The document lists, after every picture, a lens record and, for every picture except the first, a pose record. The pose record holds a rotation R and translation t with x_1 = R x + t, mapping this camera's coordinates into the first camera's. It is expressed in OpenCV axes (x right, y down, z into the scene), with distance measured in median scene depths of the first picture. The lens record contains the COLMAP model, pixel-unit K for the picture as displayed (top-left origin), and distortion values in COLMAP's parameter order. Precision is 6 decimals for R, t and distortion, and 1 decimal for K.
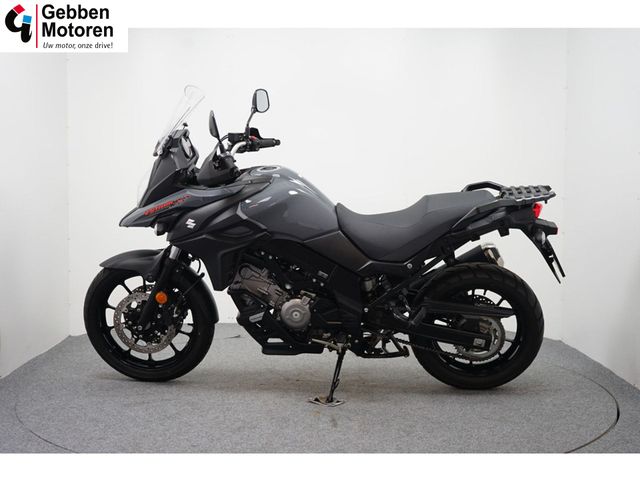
lens RADIAL K [[872.7, 0, 319.9], [0, 872.7, 237.1], [0, 0, 1]] dist [0.137287, 0.000000]
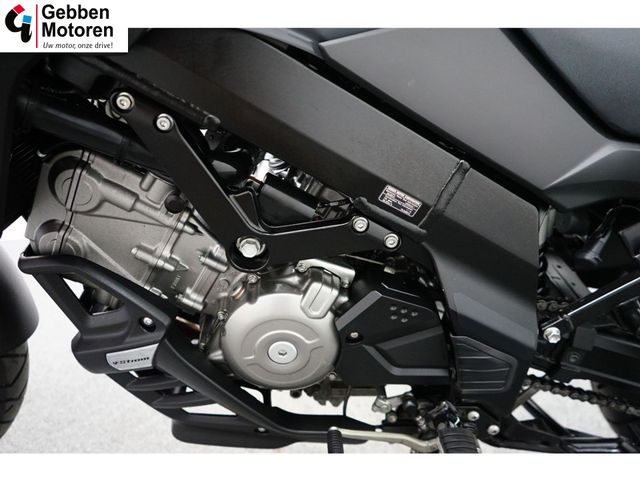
lens RADIAL K [[514.8, 0, 320.0], [0, 514.8, 240.7], [0, 0, 1]] dist [-0.008334, -0.000330]
pose [[0.997586, -0.003967, 0.069328, -0.026500], [-0.008393, 0.984161, 0.177079, 0.028873], [-0.068932, -0.177233, 0.981752, 0.851875]]
